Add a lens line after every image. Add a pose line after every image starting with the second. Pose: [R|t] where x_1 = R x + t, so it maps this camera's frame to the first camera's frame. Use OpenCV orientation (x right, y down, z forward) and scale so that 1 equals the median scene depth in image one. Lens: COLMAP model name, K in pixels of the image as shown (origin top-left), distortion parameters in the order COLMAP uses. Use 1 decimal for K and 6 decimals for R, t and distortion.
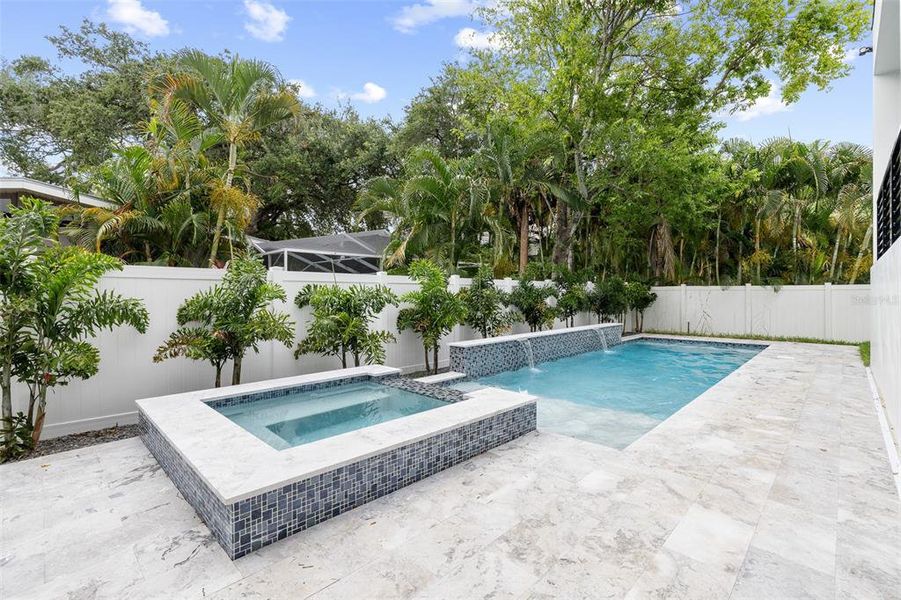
lens RADIAL K [[404.5, 0, 451.3], [0, 404.5, 294.3], [0, 0, 1]] dist [-0.002944, 0.000510]
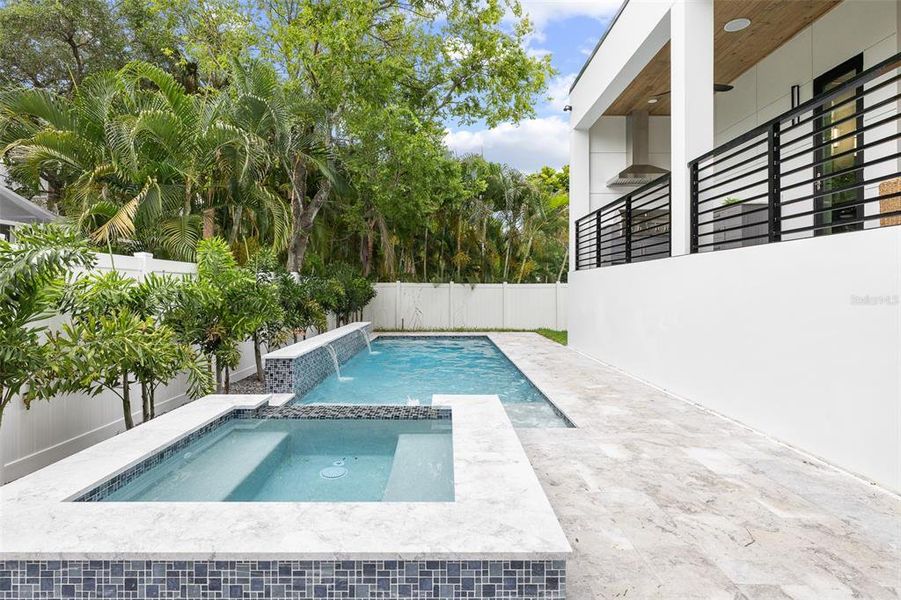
lens RADIAL K [[486.5, 0, 435.2], [0, 486.5, 291.3], [0, 0, 1]] dist [-0.003460, -0.000193]
pose [[0.720340, 0.002954, 0.693614, -0.569252], [-0.002946, 0.999995, -0.001200, 0.004885], [-0.693614, -0.001179, 0.720345, 0.209634]]
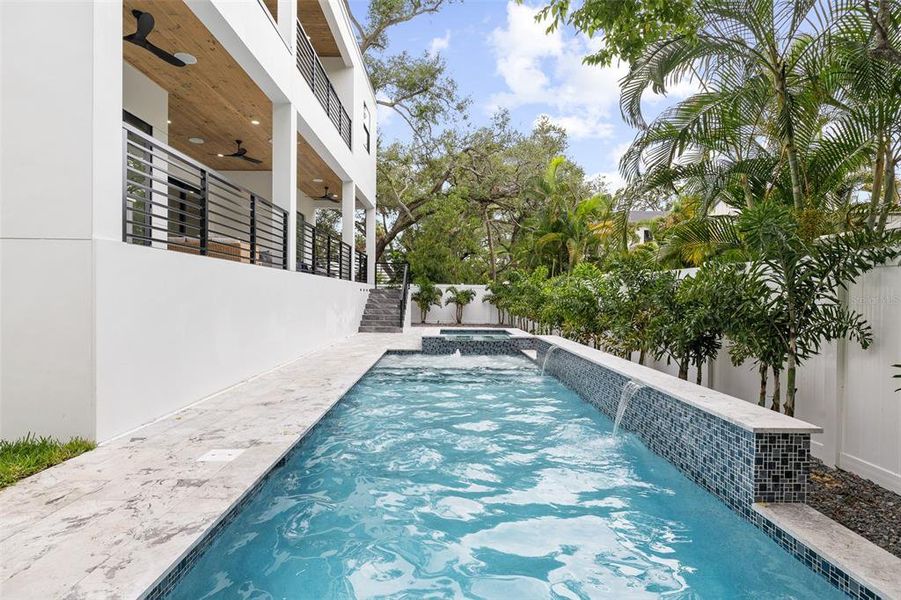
lens RADIAL K [[468.2, 0, 449.7], [0, 468.2, 293.7], [0, 0, 1]] dist [-0.002262, 0.000838]
pose [[-0.699249, -0.009753, -0.714812, 1.731272], [-0.012860, 0.999917, -0.001062, 0.002246], [0.714763, 0.008450, -0.699316, 2.531547]]
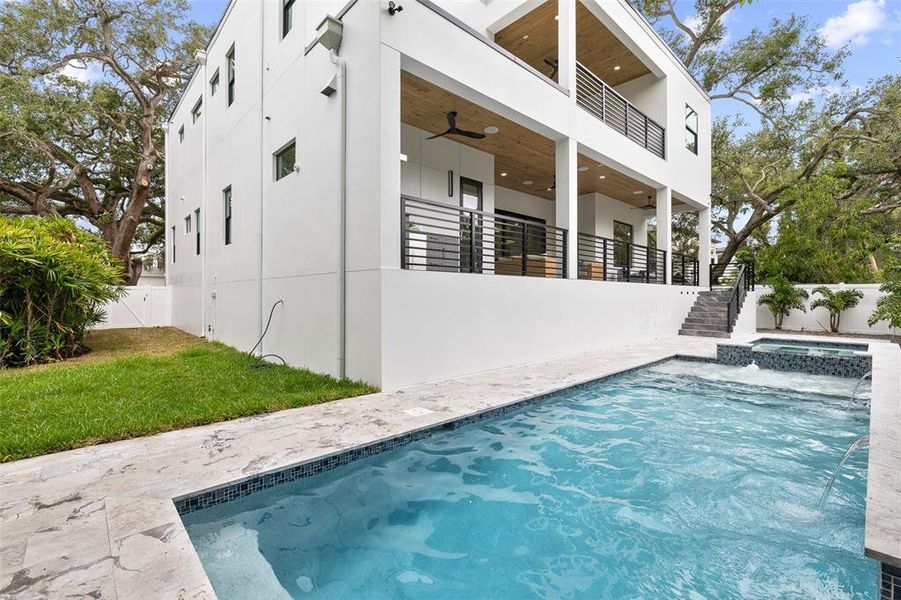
lens RADIAL K [[404.5, 0, 451.3], [0, 404.5, 294.3], [0, 0, 1]] dist [-0.002944, 0.000510]
pose [[-0.999193, -0.001885, 0.040132, 1.296647], [-0.001781, 0.999995, 0.002627, -0.016309], [-0.040137, 0.002554, -0.999191, 2.713663]]
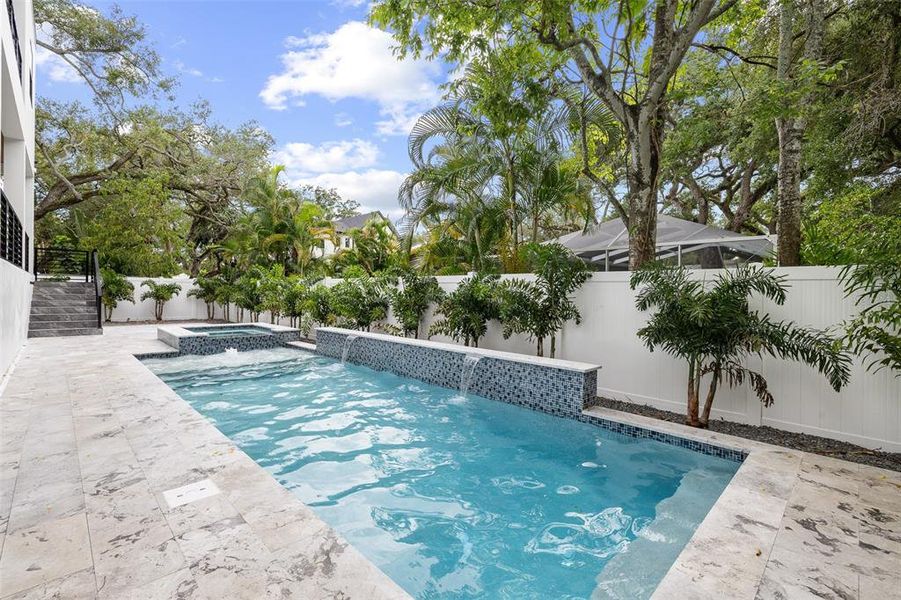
lens RADIAL K [[404.5, 0, 451.3], [0, 404.5, 294.3], [0, 0, 1]] dist [-0.002944, 0.000510]
pose [[-0.009437, 0.003913, -0.999948, 2.005727], [-0.018711, 0.999817, 0.004090, -0.010912], [0.999780, 0.018749, -0.009362, 2.061034]]
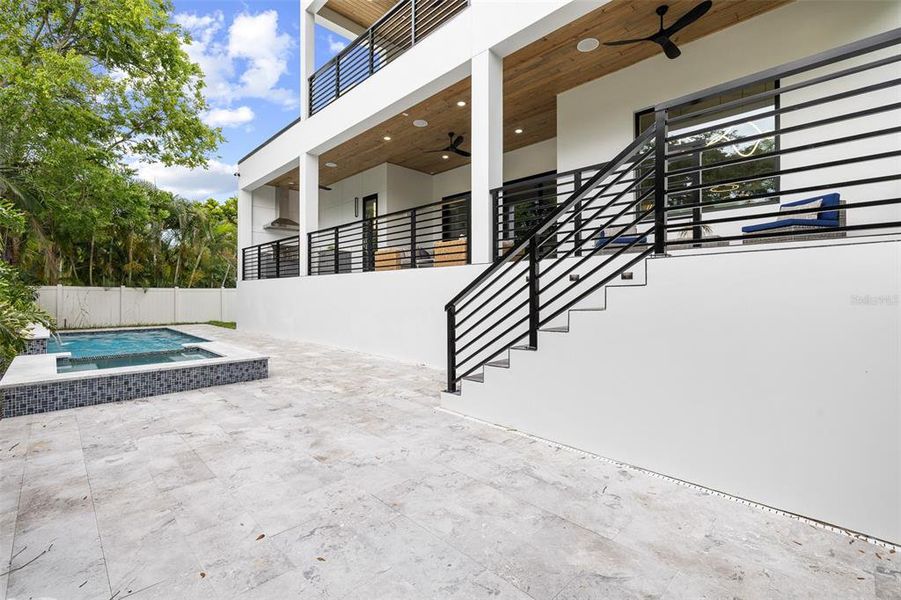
lens RADIAL K [[404.5, 0, 451.3], [0, 404.5, 294.3], [0, 0, 1]] dist [-0.002944, 0.000510]
pose [[0.008415, 0.006664, 0.999942, -1.430303], [-0.001061, 0.999977, -0.006656, 0.021041], [-0.999964, -0.001005, 0.008422, -0.145671]]
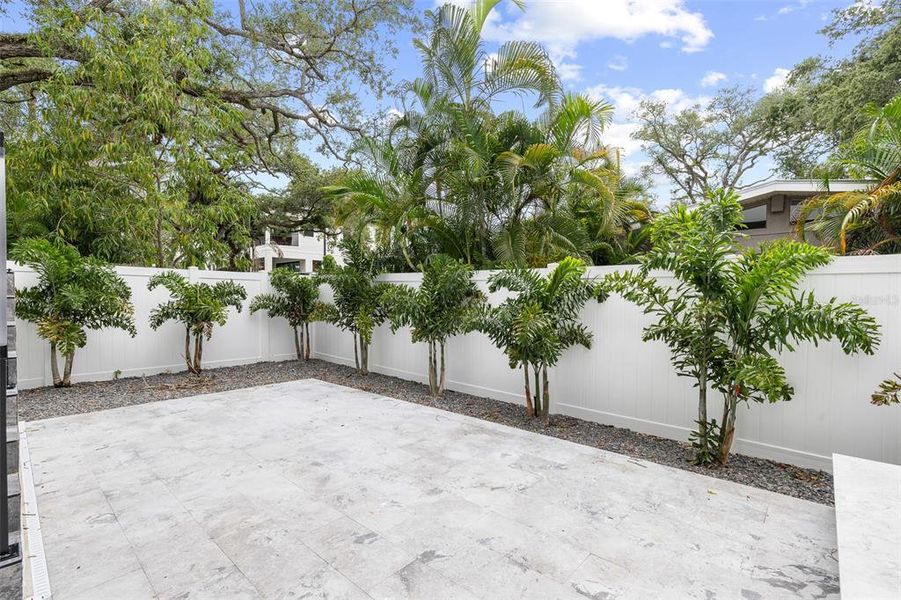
lens RADIAL K [[409.3, 0, 448.1], [0, 409.3, 304.0], [0, 0, 1]] dist [-0.002355, 0.000083]
pose [[0.033520, 0.024920, -0.999127, -0.099139], [-0.002410, 0.999688, 0.024853, -0.003571], [0.999435, 0.001575, 0.033570, 0.264840]]
